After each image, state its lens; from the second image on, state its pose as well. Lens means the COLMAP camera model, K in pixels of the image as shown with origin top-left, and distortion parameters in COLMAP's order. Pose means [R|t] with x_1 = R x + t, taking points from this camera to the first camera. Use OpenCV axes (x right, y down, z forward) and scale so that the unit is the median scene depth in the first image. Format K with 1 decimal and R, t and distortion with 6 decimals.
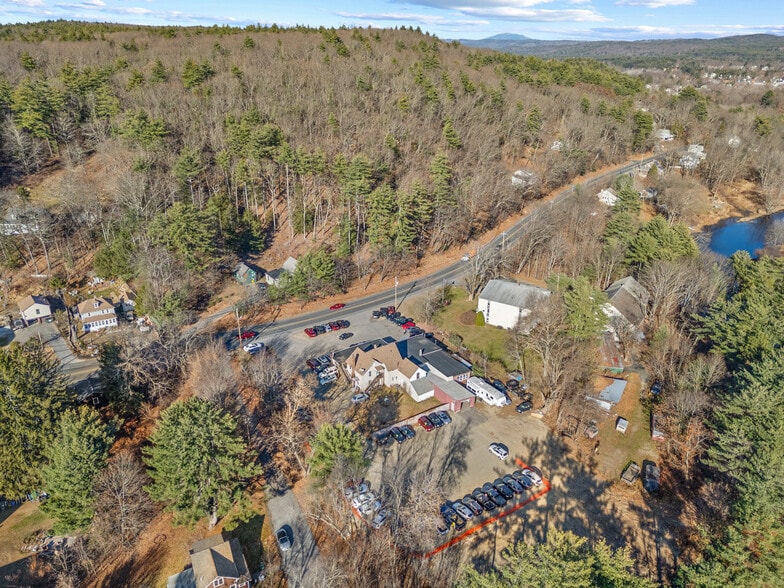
lens RADIAL K [[565.5, 0, 392.0], [0, 565.5, 294.0], [0, 0, 1]] dist [0.084964, -0.076430]
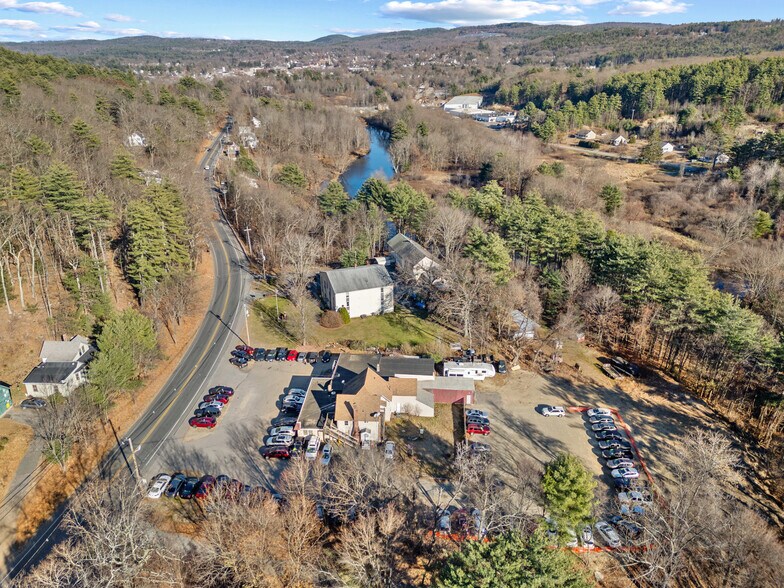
lens RADIAL K [[565.5, 0, 392.0], [0, 565.5, 294.0], [0, 0, 1]] dist [0.084964, -0.076430]
pose [[0.616731, -0.328311, 0.715441, -0.621380], [0.322972, 0.934386, 0.150372, -0.143126], [-0.717867, 0.138329, 0.682300, 0.535610]]
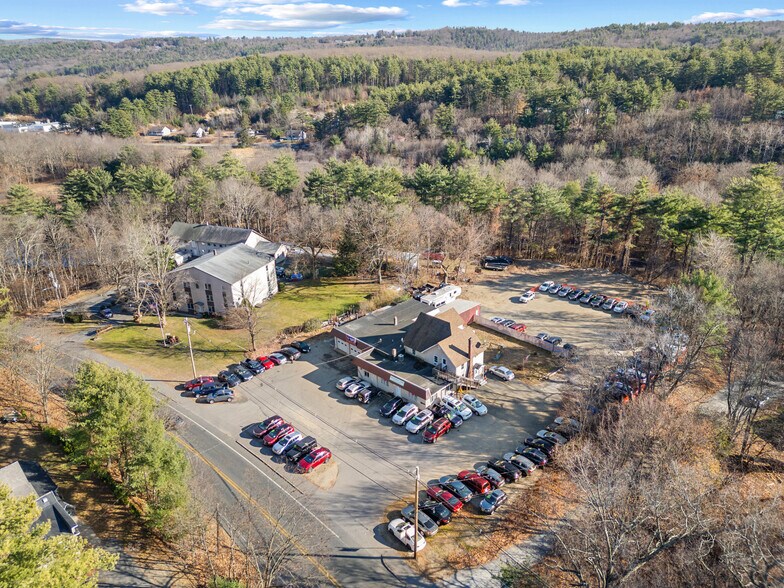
lens RADIAL K [[550.5, 0, 395.6], [0, 550.5, 294.7], [0, 0, 1]] dist [0.077454, -0.082197]
pose [[-0.199254, -0.393254, 0.897580, -0.718903], [0.399516, 0.803770, 0.440842, -0.294775], [-0.894810, 0.446437, -0.003043, 1.270971]]
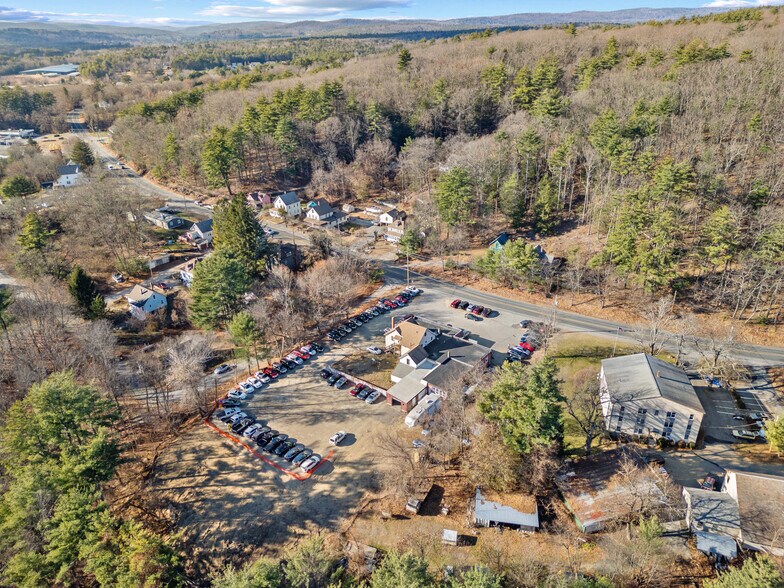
lens RADIAL K [[550.5, 0, 395.6], [0, 550.5, 294.7], [0, 0, 1]] dist [0.077454, -0.082197]
pose [[0.344518, 0.386069, -0.855721, 1.012146], [-0.346572, 0.899440, 0.266261, -0.264357], [0.872465, 0.204837, 0.443674, 0.619015]]
